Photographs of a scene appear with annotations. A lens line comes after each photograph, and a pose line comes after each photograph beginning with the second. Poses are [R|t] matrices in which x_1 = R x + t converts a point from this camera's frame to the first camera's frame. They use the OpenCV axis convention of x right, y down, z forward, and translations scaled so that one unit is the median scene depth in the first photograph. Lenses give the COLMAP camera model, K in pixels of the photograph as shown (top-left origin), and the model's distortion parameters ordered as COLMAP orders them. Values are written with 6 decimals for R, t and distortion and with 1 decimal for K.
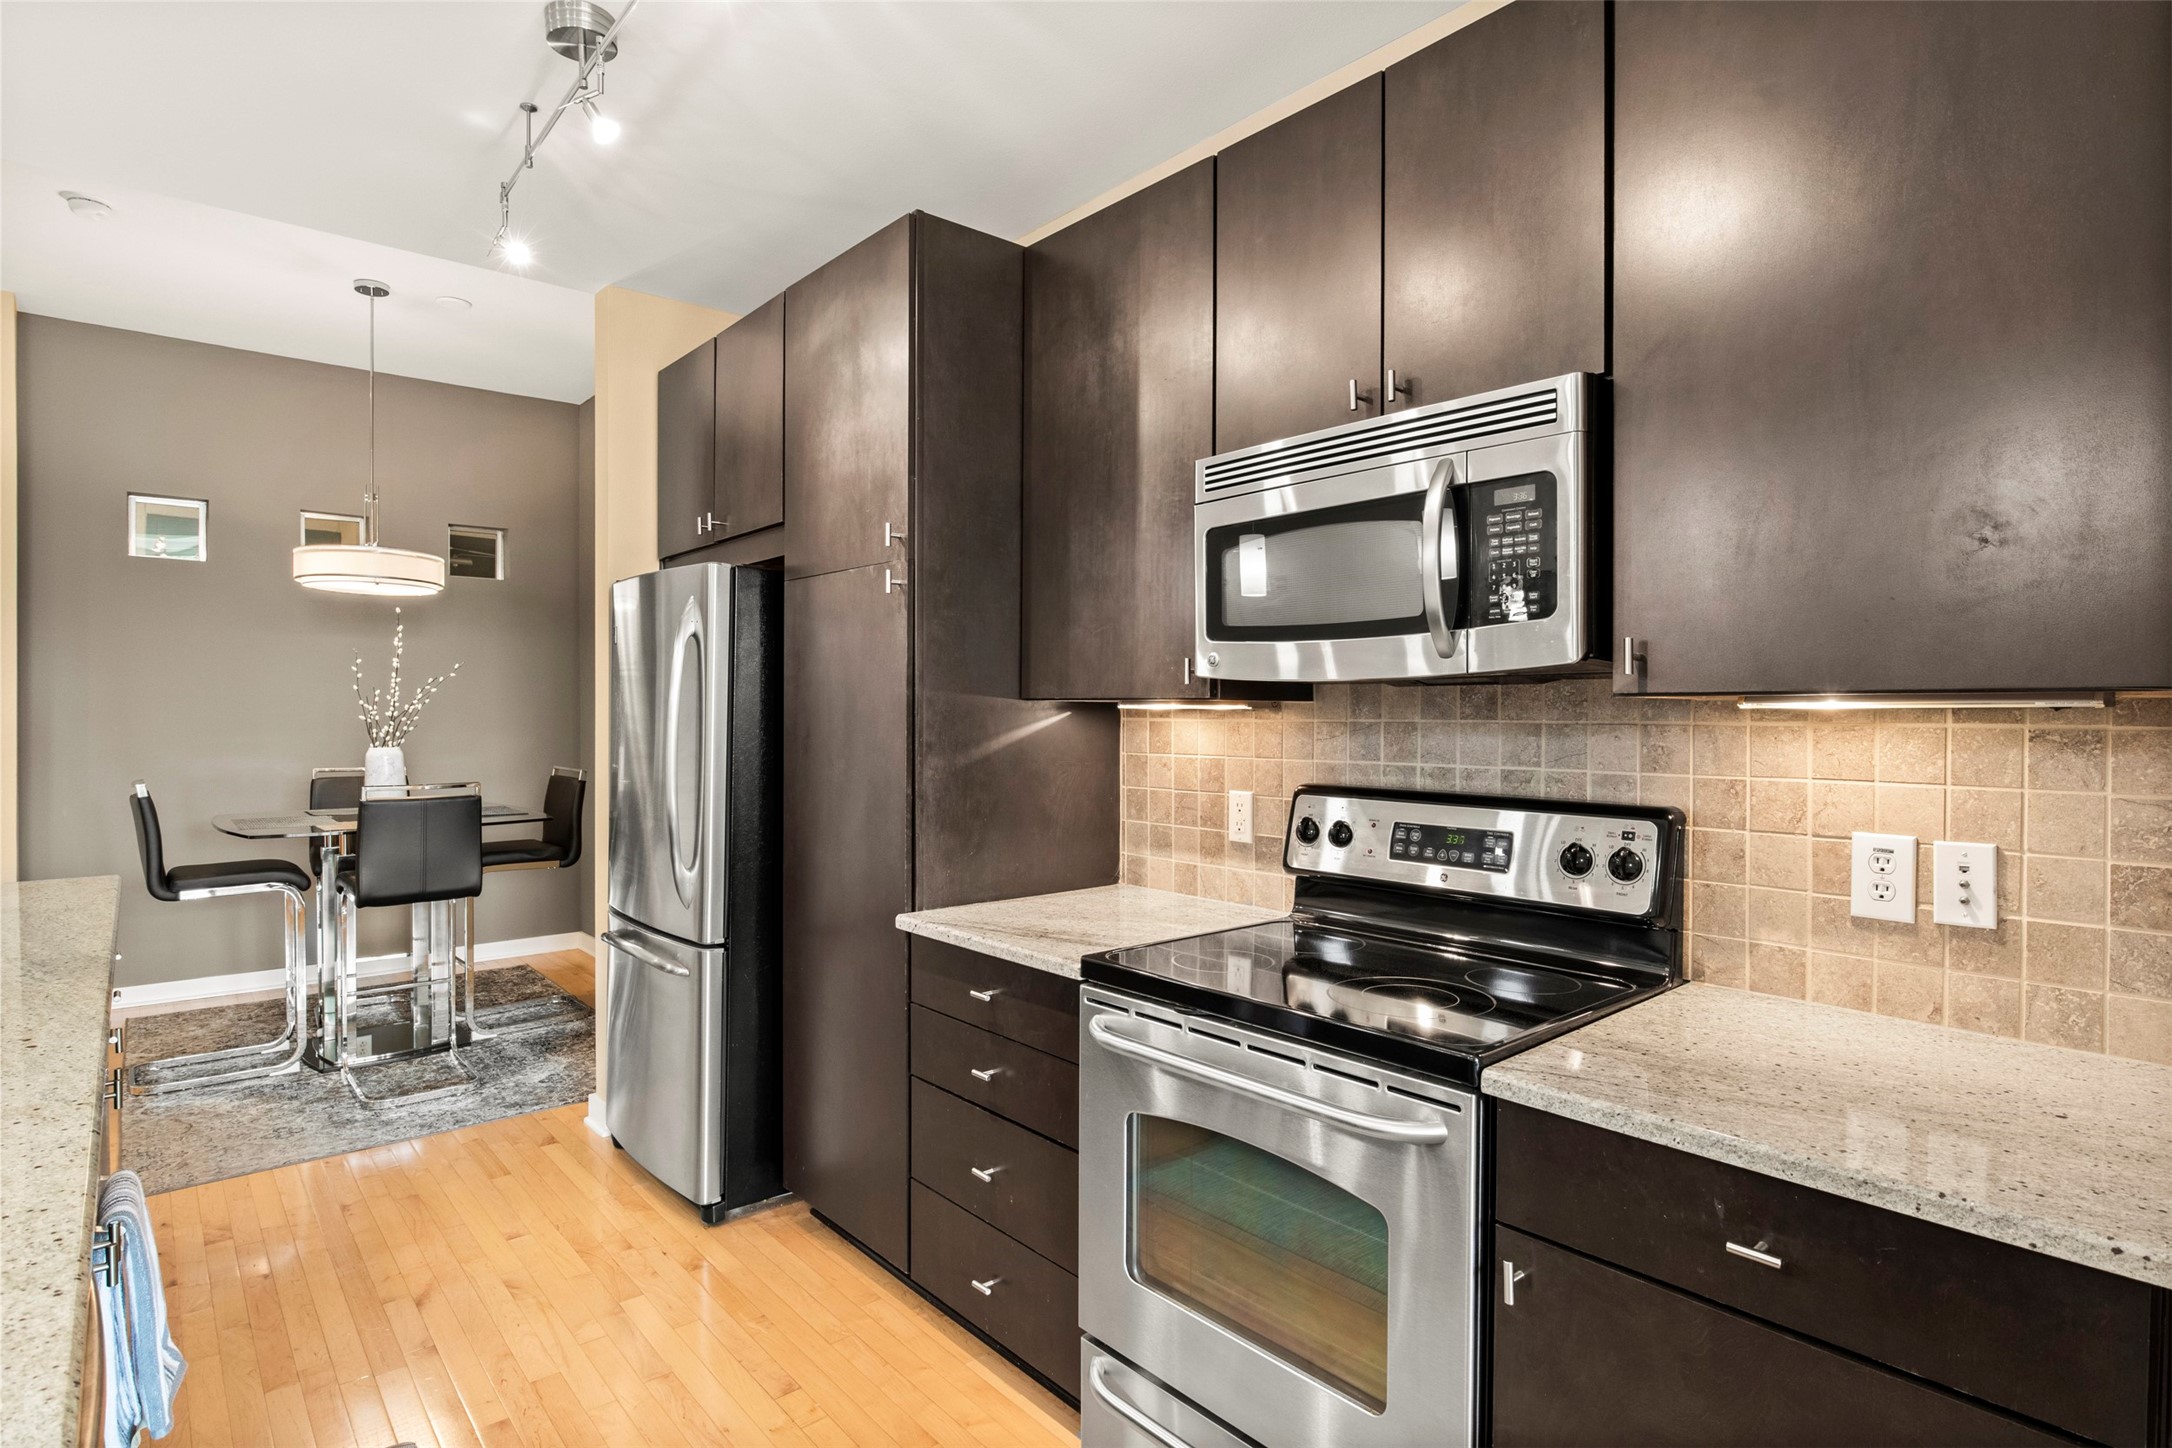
lens RADIAL K [[1106.0, 0, 1097.7], [0, 1106.0, 721.6], [0, 0, 1]] dist [-0.012692, 0.001861]
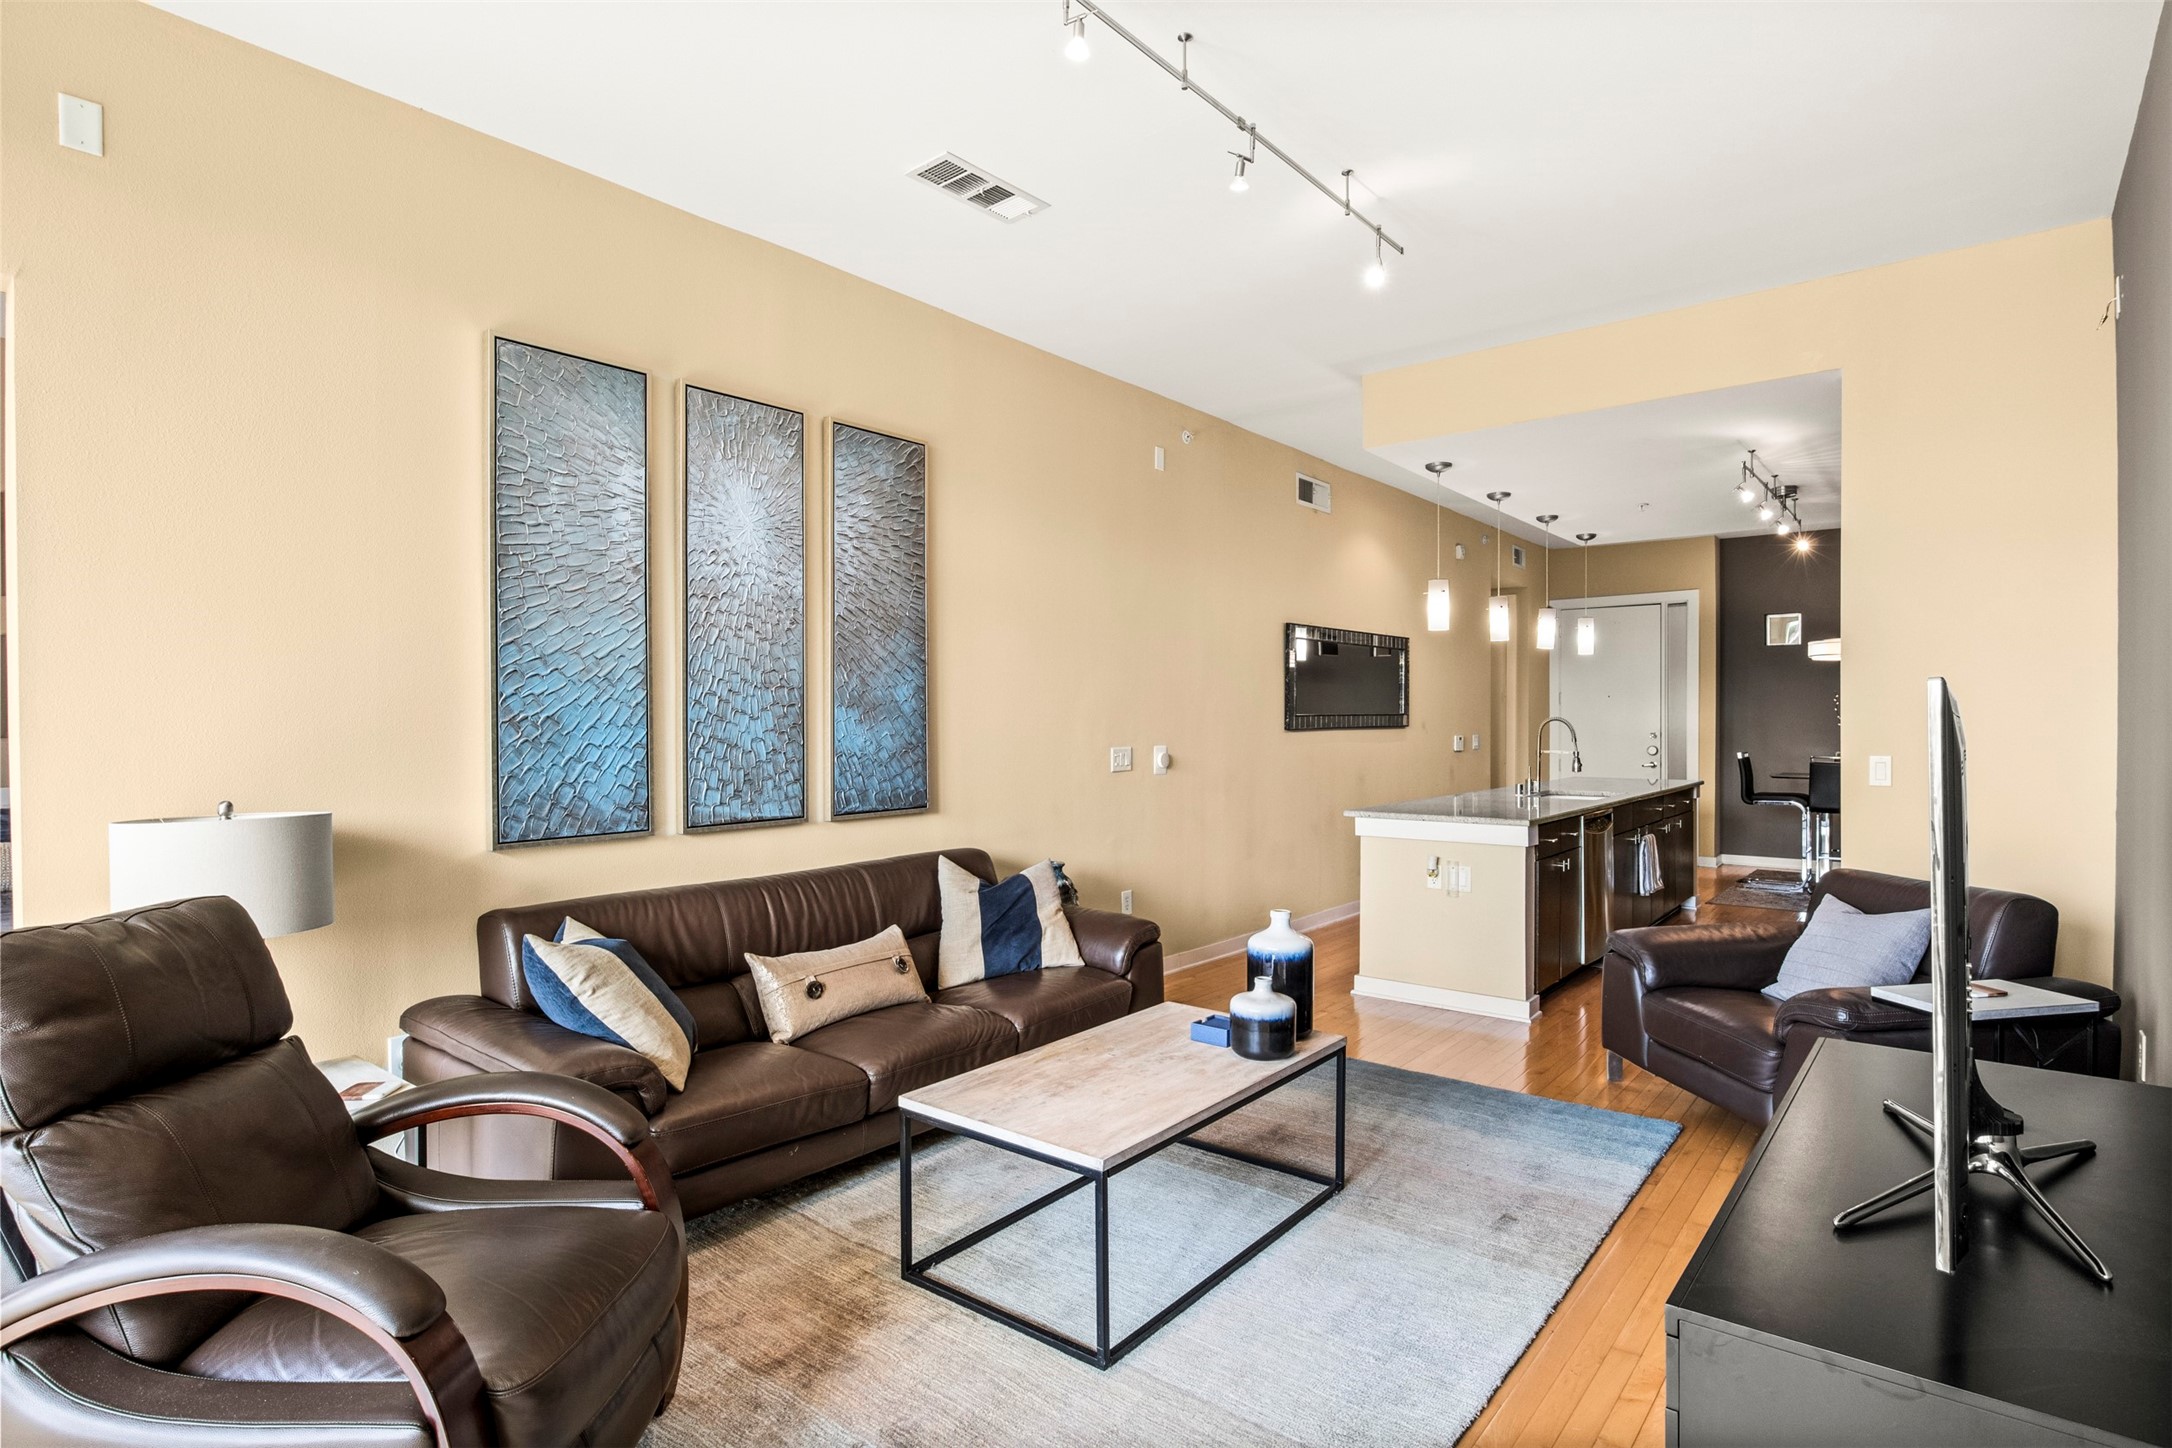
lens RADIAL K [[1106.0, 0, 1086.4], [0, 1106.0, 724.5], [0, 0, 1]] dist [-0.012692, 0.001861]
pose [[0.163002, 0.001321, -0.986625, 1.606969], [-0.008519, 0.999964, -0.000069, 0.012243], [0.986589, 0.008416, 0.163007, -0.998984]]
